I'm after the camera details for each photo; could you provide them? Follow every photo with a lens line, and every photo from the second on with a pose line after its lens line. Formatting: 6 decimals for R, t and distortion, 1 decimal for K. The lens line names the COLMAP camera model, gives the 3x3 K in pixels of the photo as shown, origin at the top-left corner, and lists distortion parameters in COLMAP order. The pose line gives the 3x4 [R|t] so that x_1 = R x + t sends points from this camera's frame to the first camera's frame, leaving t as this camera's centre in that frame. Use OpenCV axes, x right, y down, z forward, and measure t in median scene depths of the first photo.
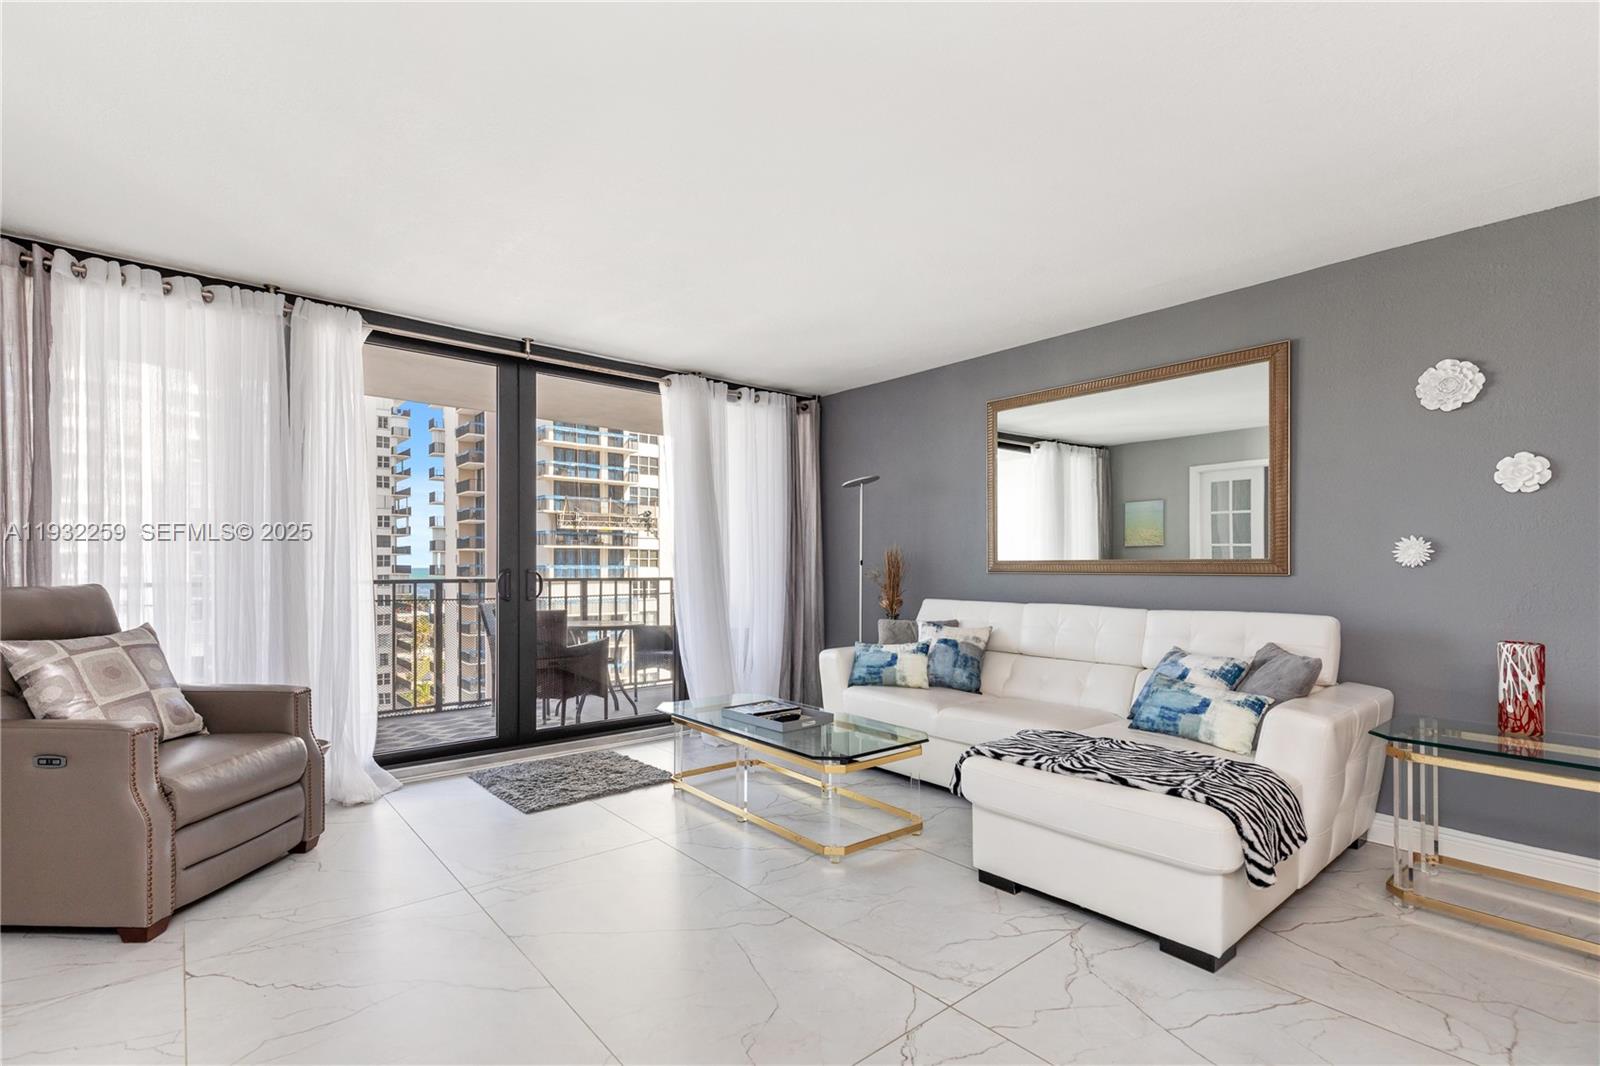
lens RADIAL K [[734.6, 0, 796.5], [0, 734.6, 570.8], [0, 0, 1]] dist [-0.003164, -0.000972]
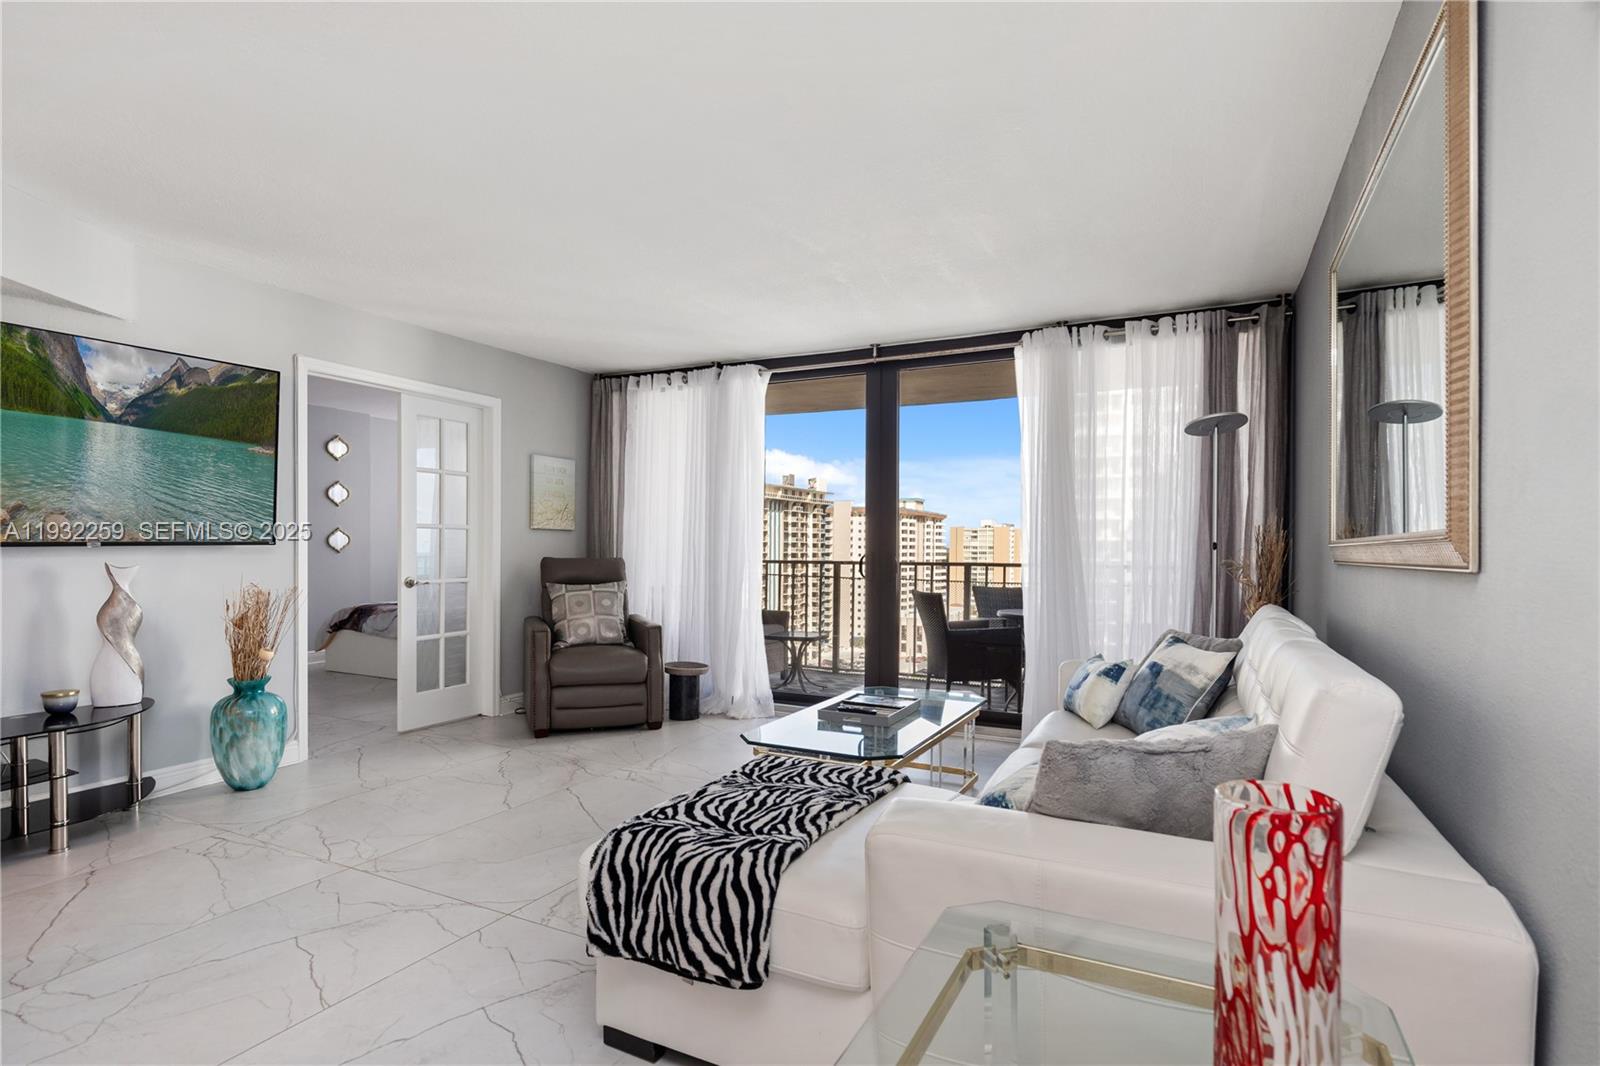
lens RADIAL K [[820.8, 0, 792.2], [0, 820.8, 536.6], [0, 0, 1]] dist [0.000315, -0.001615]
pose [[0.402328, -0.002175, -0.915493, 0.673574], [0.001734, 0.999997, -0.001613, -0.018074], [0.915494, -0.000939, 0.402330, 0.346701]]
